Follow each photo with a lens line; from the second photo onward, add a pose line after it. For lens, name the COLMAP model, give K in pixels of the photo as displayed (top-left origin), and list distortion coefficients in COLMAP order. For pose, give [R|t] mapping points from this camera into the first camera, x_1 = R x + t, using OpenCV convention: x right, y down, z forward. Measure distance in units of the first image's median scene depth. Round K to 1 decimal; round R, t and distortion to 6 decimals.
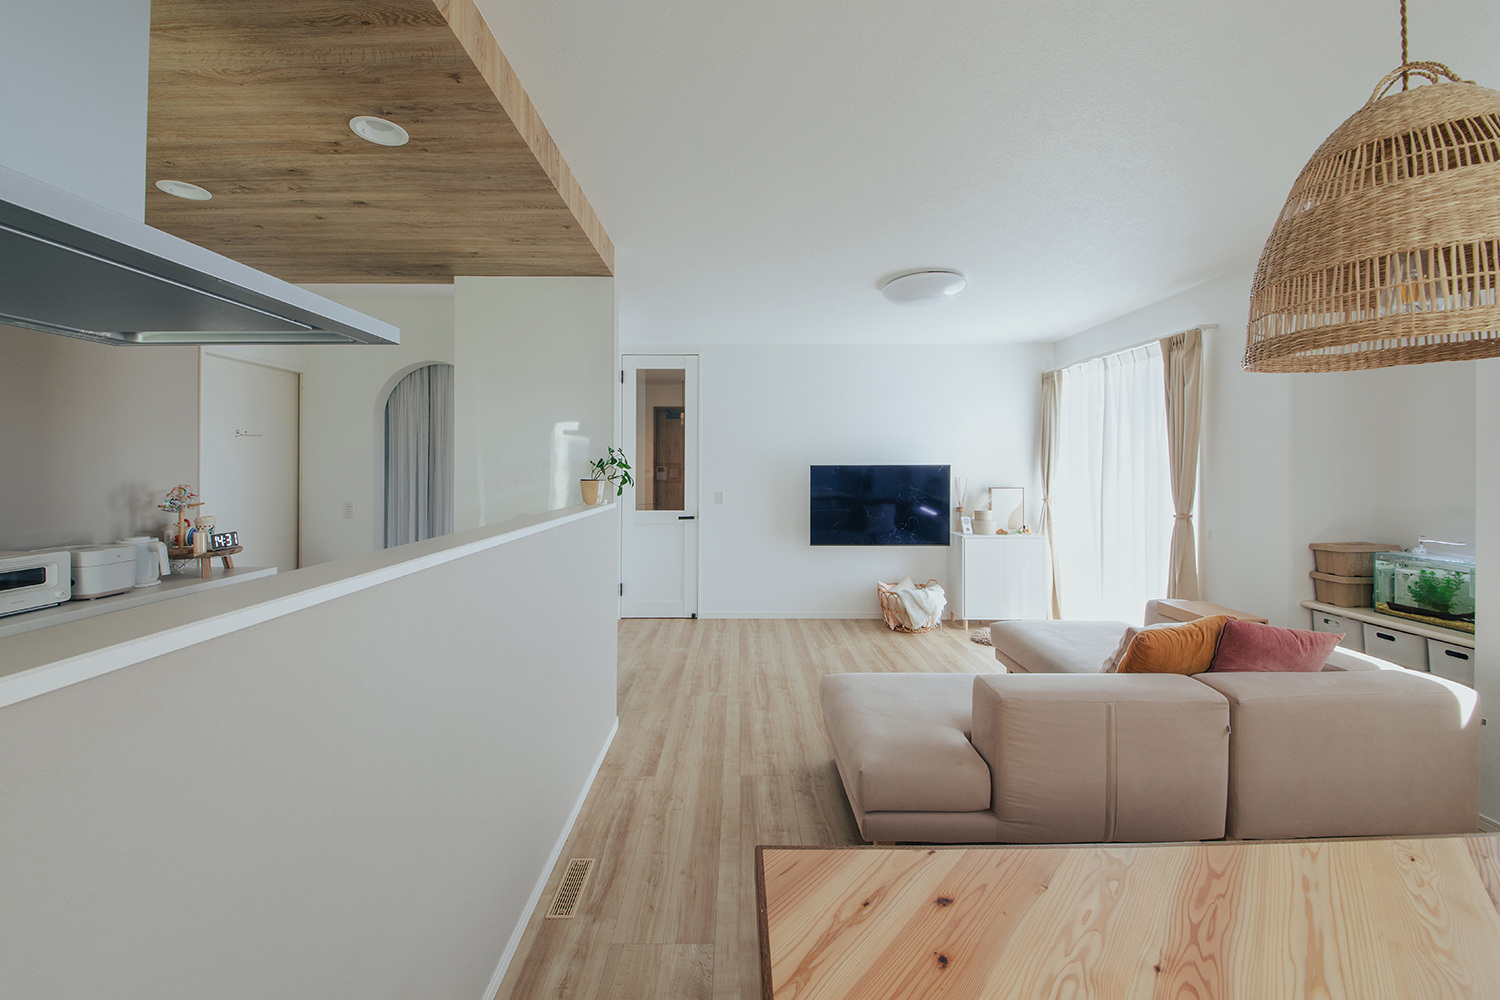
lens RADIAL K [[582.4, 0, 740.4], [0, 582.4, 464.1], [0, 0, 1]] dist [-0.003171, -0.000561]
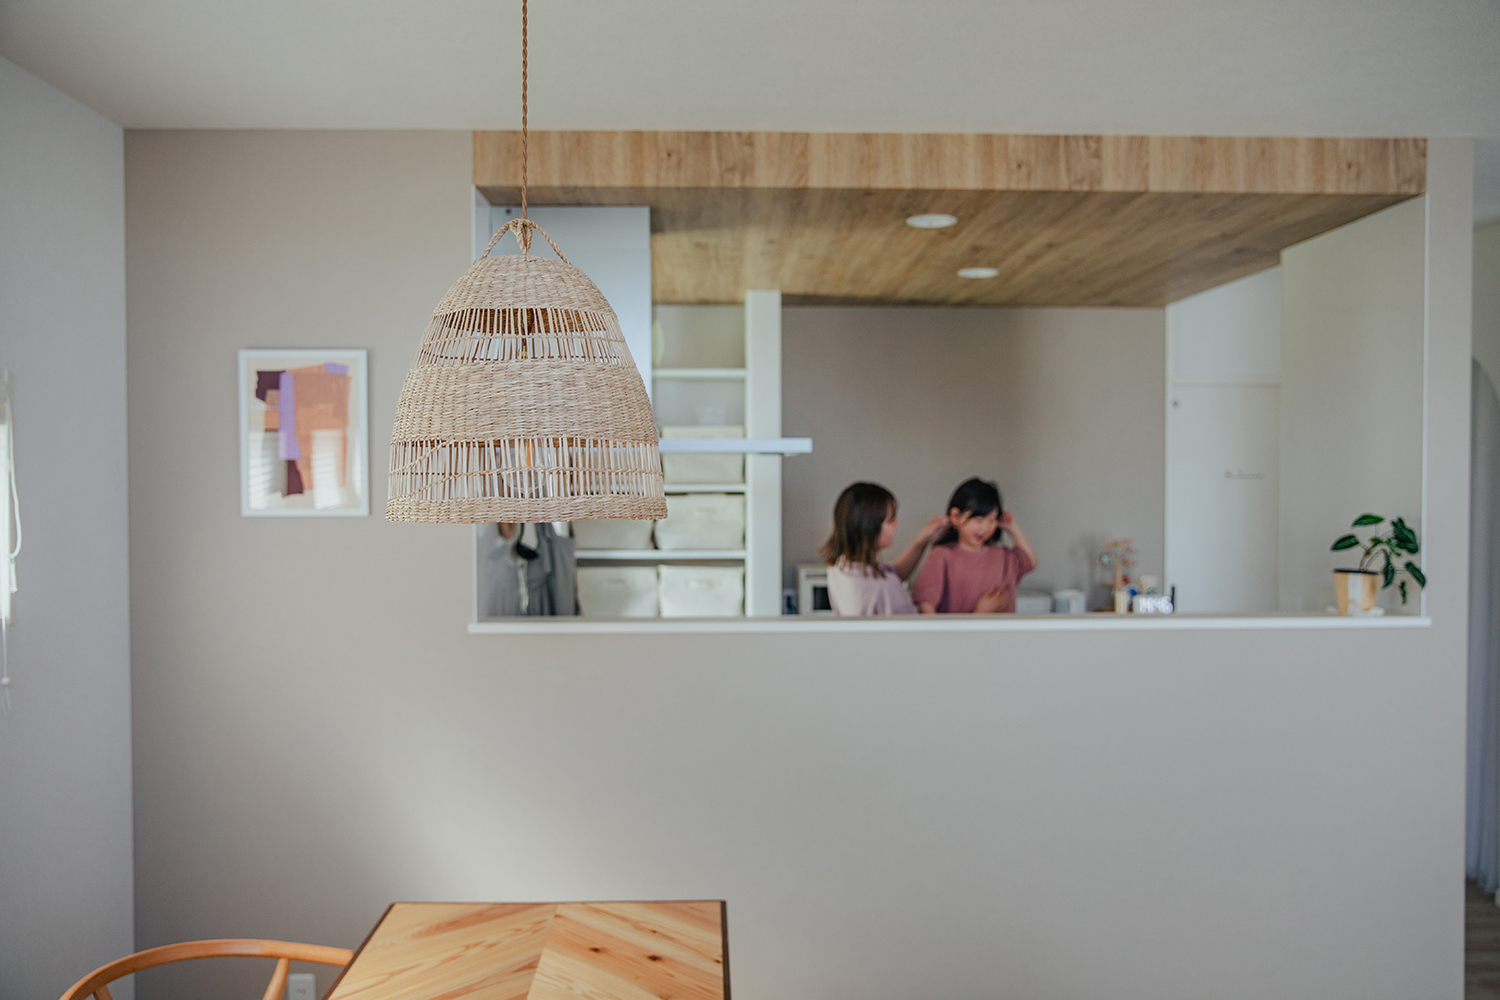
lens RADIAL K [[1180.3, 0, 763.5], [0, 1180.3, 486.6], [0, 0, 1]] dist [-0.030711, 0.038290]
pose [[0.031341, 0.010005, -0.999459, 0.805423], [0.006574, 0.999926, 0.010215, -0.065969], [0.999487, -0.006891, 0.031273, 0.341203]]
